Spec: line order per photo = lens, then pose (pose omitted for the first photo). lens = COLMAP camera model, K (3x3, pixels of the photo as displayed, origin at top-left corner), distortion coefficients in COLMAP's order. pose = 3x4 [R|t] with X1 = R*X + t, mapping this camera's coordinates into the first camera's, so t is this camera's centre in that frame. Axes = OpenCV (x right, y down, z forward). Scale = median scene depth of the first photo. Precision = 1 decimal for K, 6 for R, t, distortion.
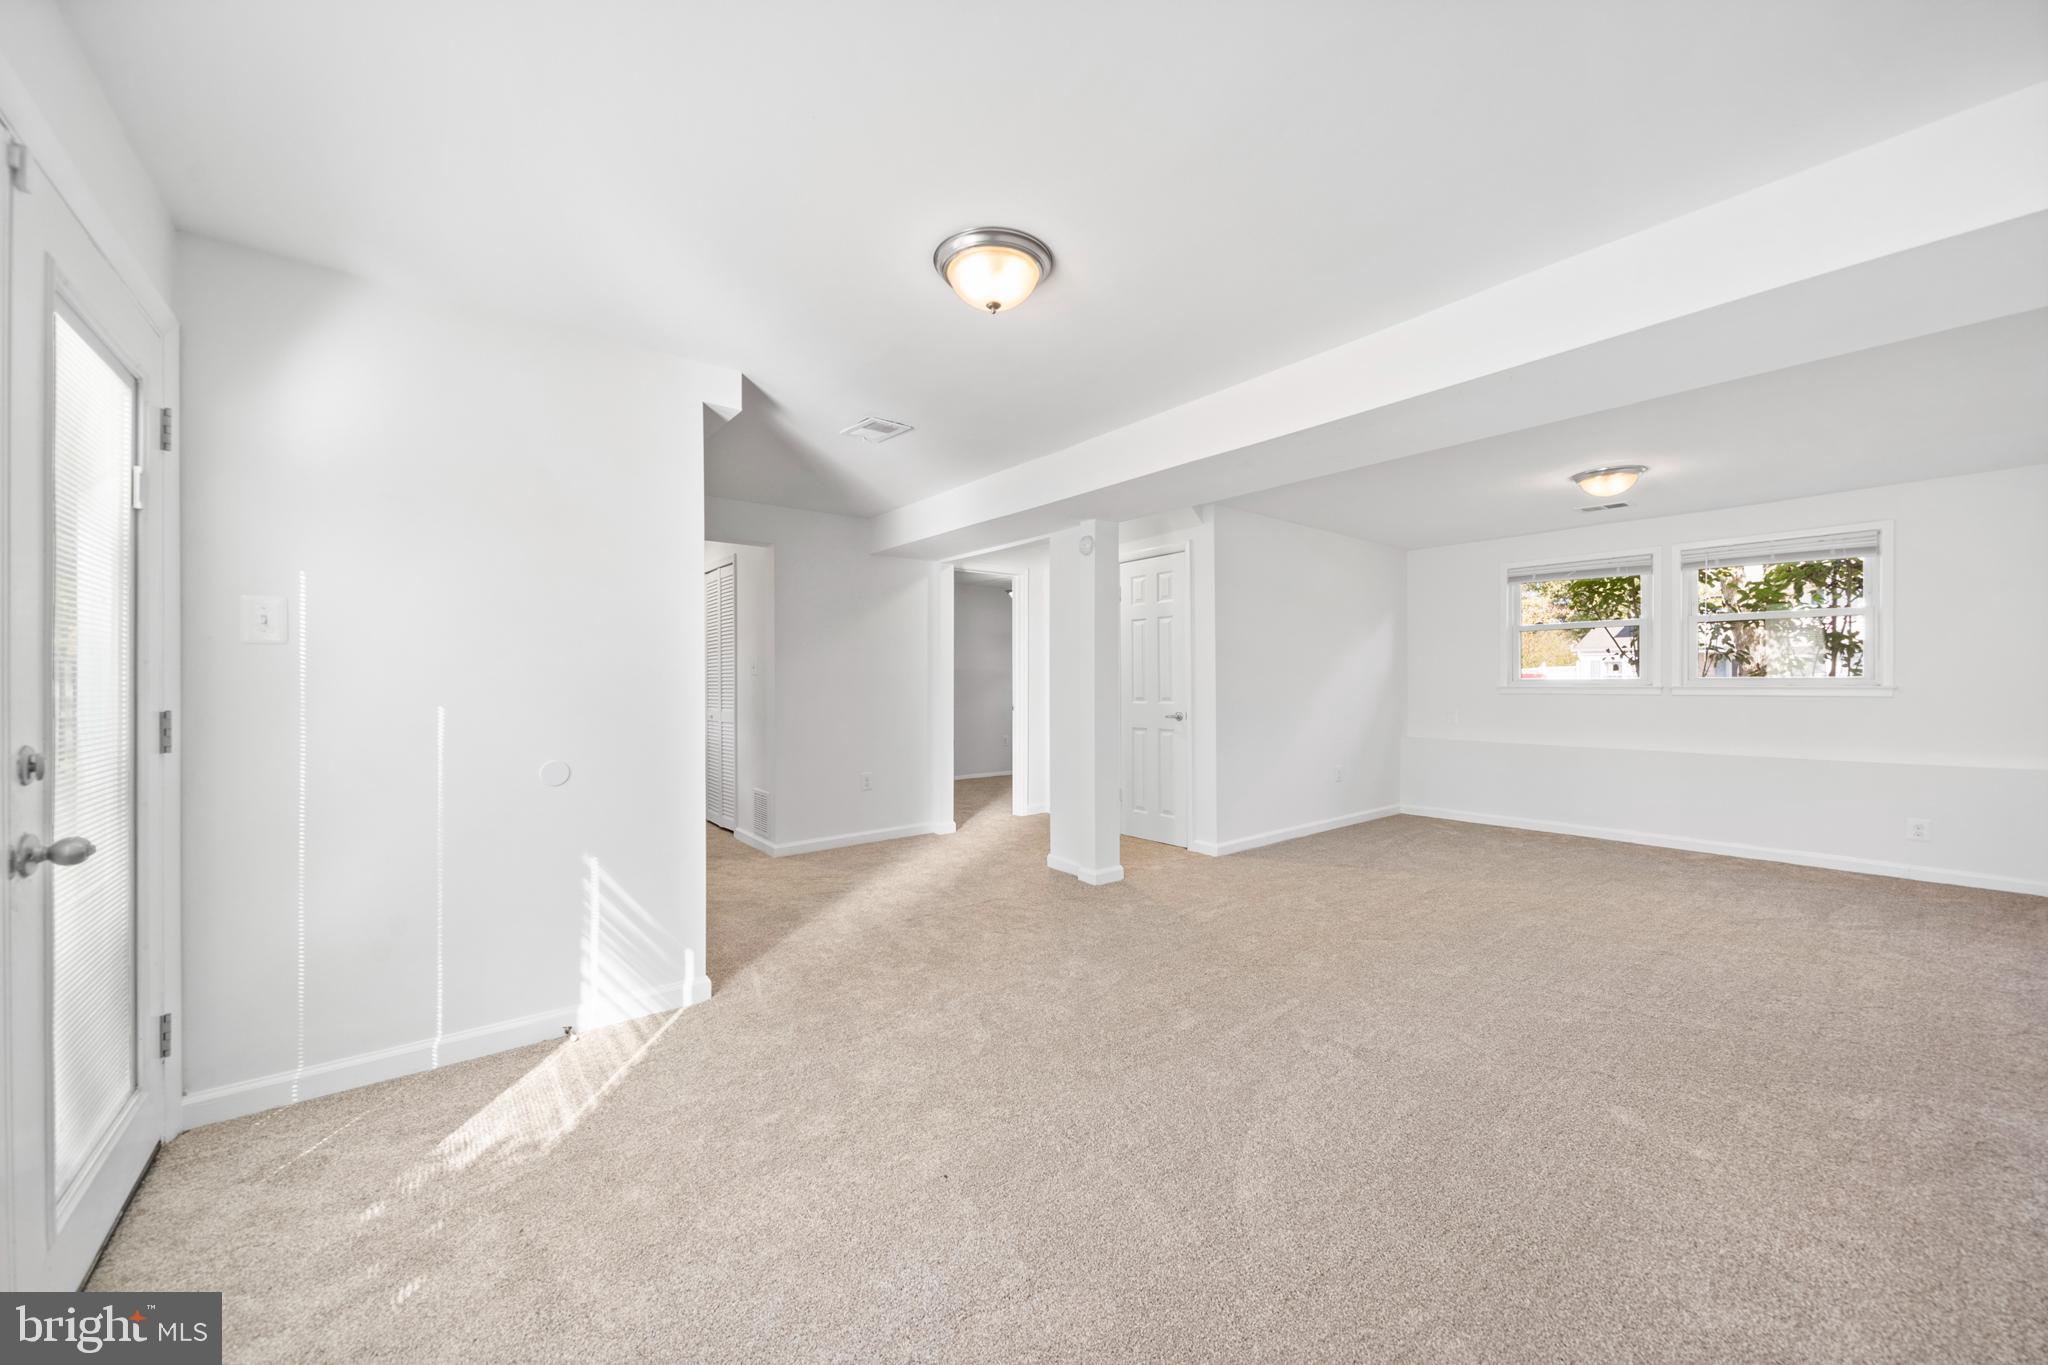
lens RADIAL K [[764.1, 0, 1030.9], [0, 764.1, 648.6], [0, 0, 1]] dist [0.002559, 0.000263]
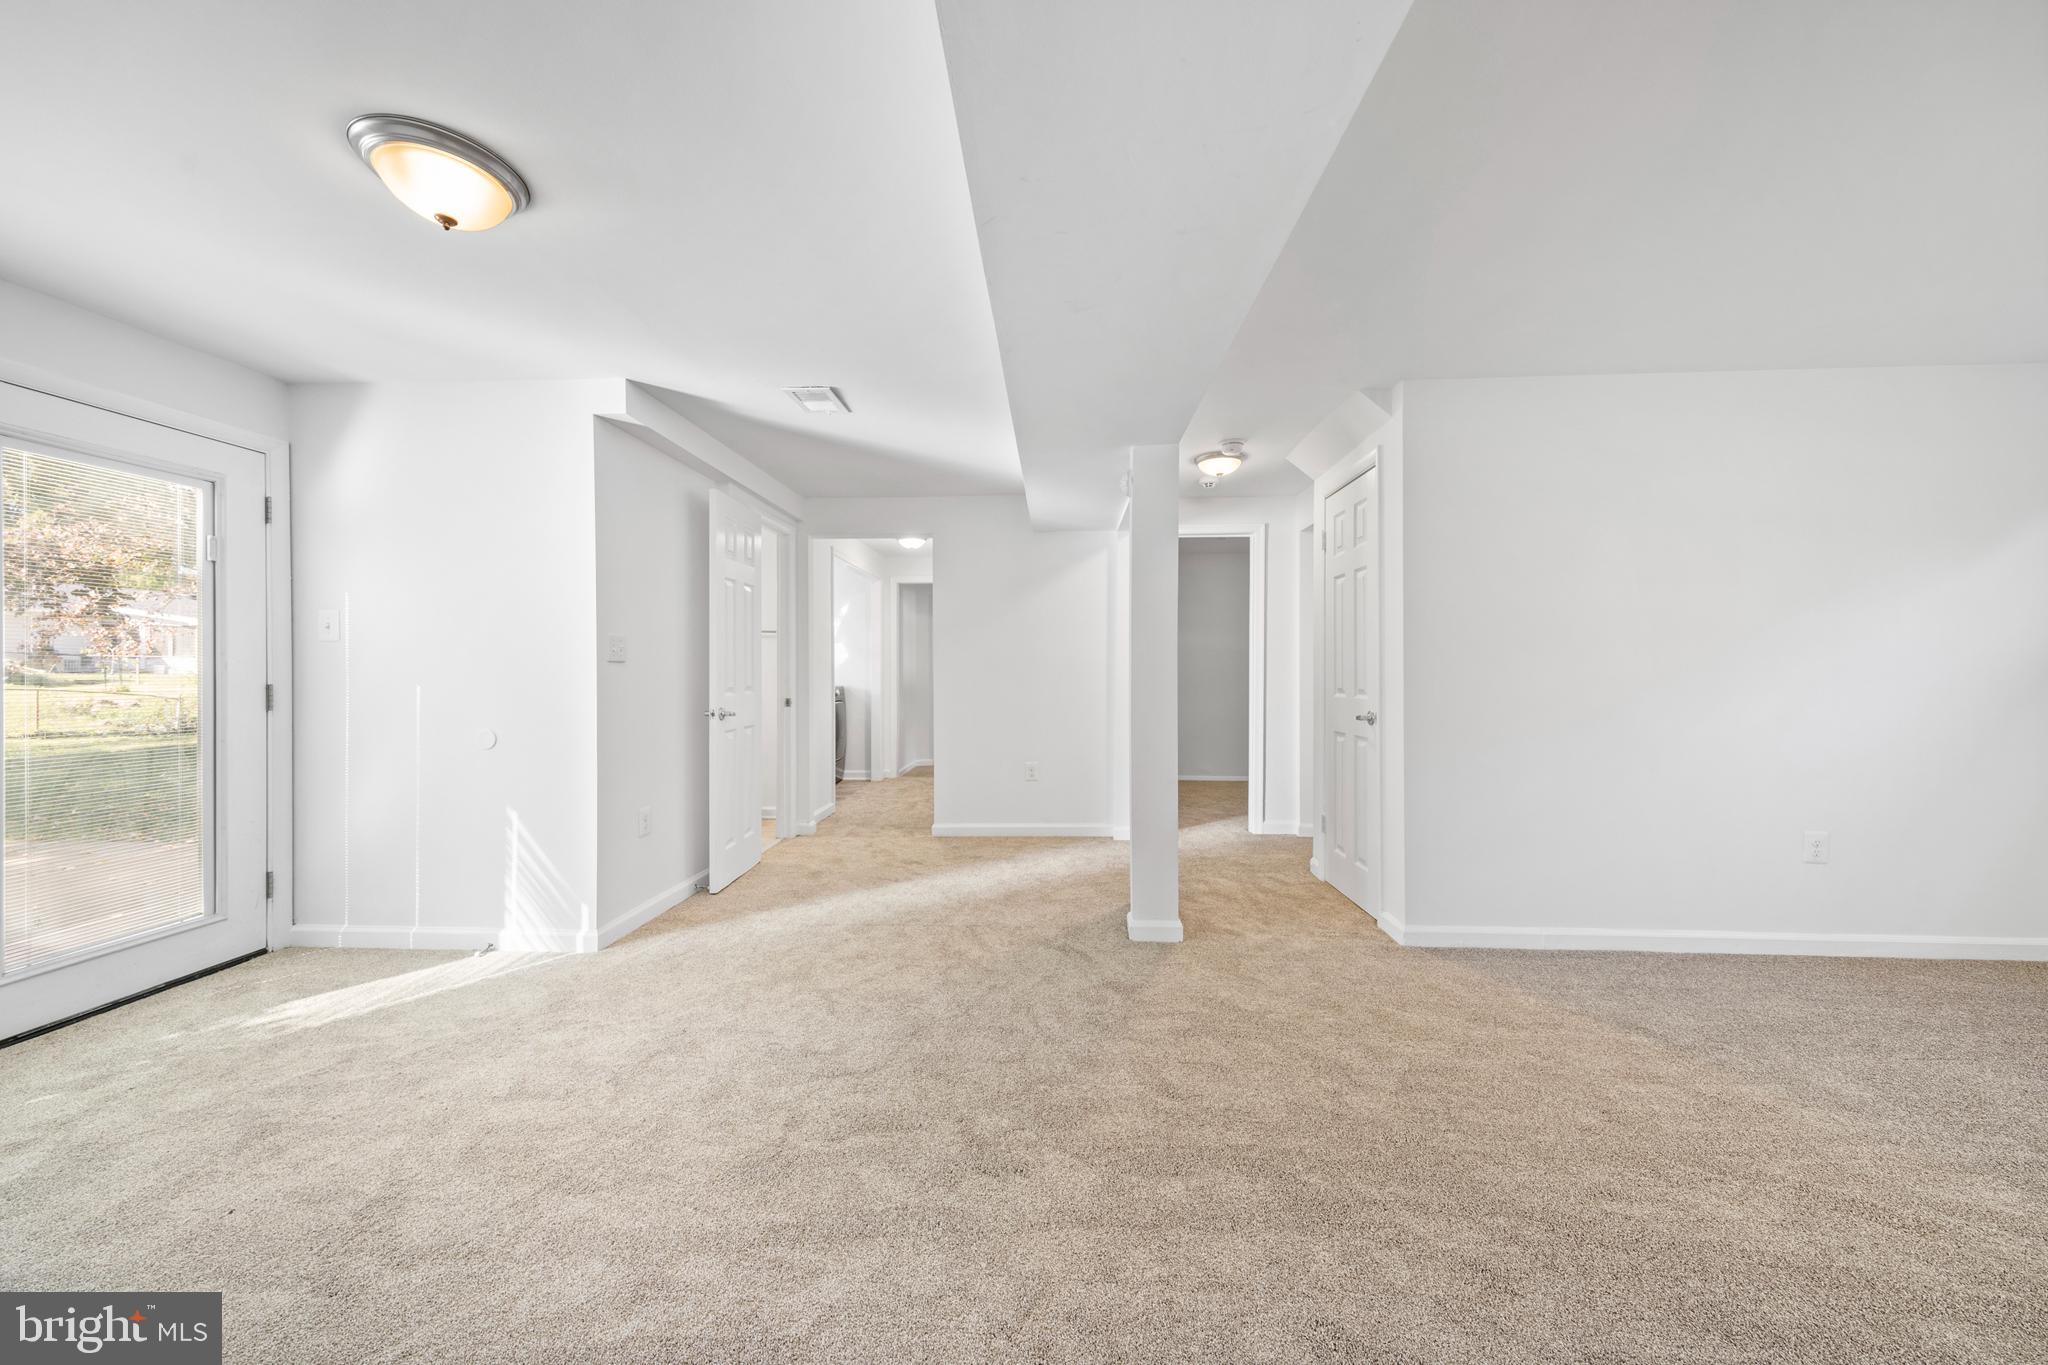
lens RADIAL K [[725.6, 0, 1020.2], [0, 725.6, 665.4], [0, 0, 1]] dist [0.010693, -0.000299]
pose [[0.738871, -0.003231, -0.673839, 0.781128], [0.031160, 0.999083, 0.029377, 0.030564], [0.673126, -0.042703, 0.738294, 0.674062]]
